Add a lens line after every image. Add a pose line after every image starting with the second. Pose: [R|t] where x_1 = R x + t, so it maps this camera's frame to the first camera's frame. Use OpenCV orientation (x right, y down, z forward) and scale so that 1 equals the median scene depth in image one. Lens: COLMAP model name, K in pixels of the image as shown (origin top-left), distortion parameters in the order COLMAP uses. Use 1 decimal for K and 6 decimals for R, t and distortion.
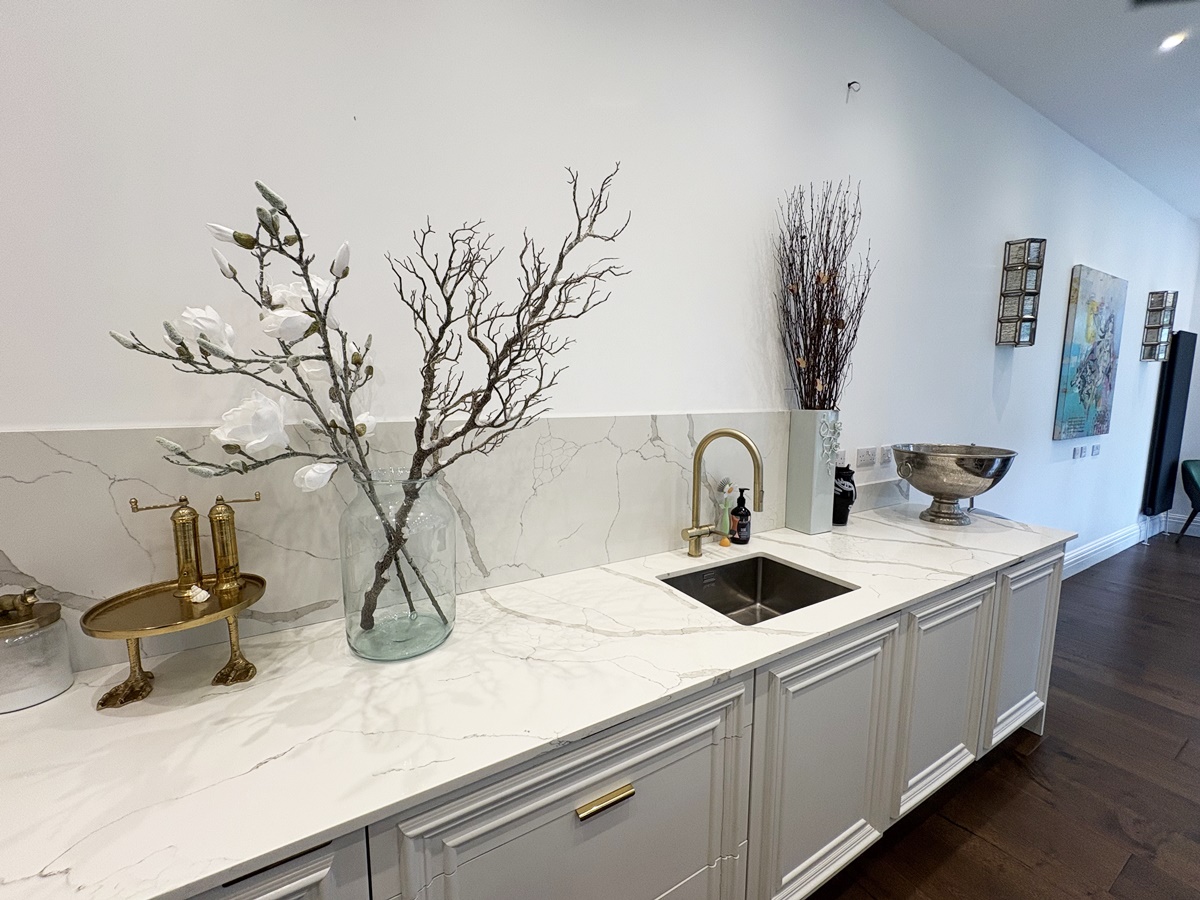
lens RADIAL K [[494.0, 0, 600.0], [0, 494.0, 450.0], [0, 0, 1]] dist [-0.000321, -0.000442]
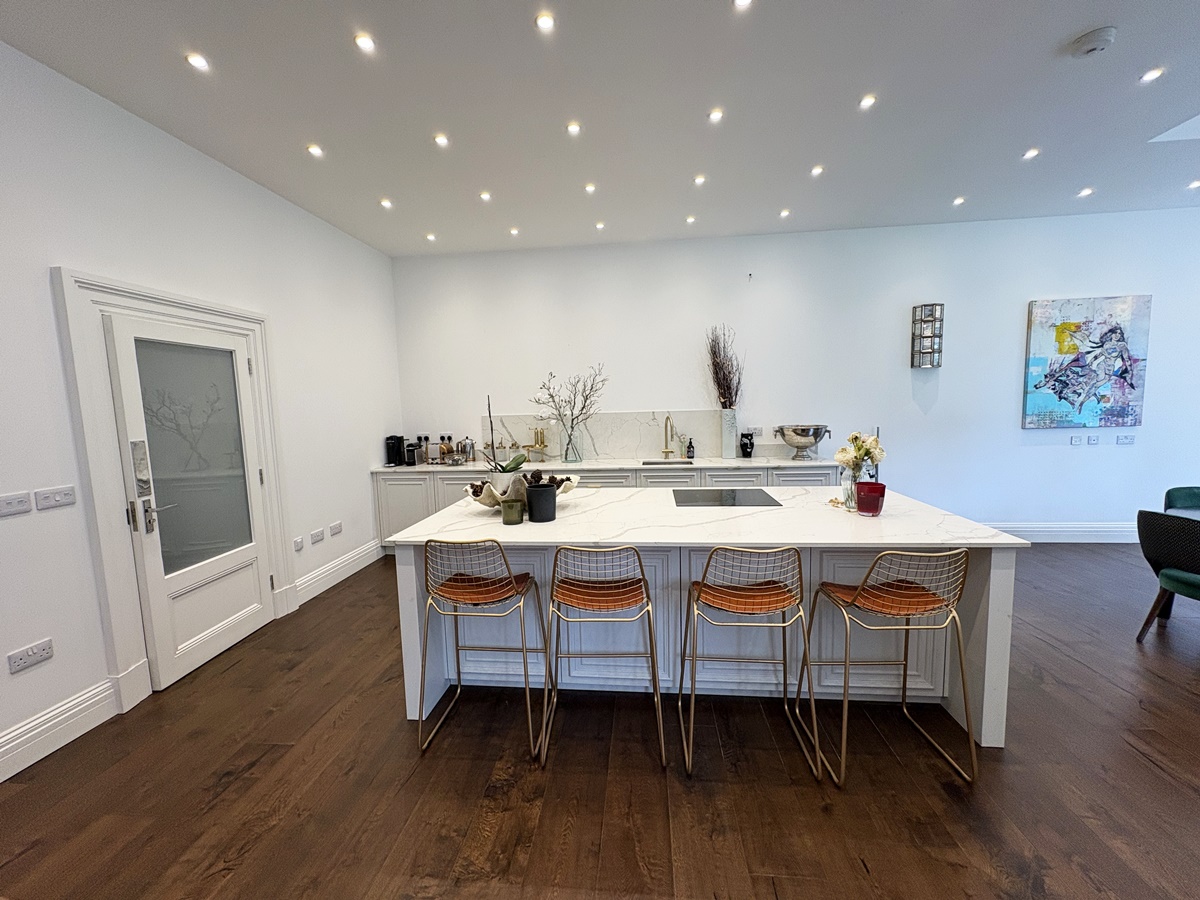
lens RADIAL K [[485.3, 0, 603.8], [0, 485.3, 453.7], [0, 0, 1]] dist [0.001393, 0.000087]
pose [[0.824509, 0.033374, -0.564863, 0.883029], [-0.039053, 0.999235, 0.002033, 0.110648], [0.564499, 0.020383, 0.825182, -0.940625]]
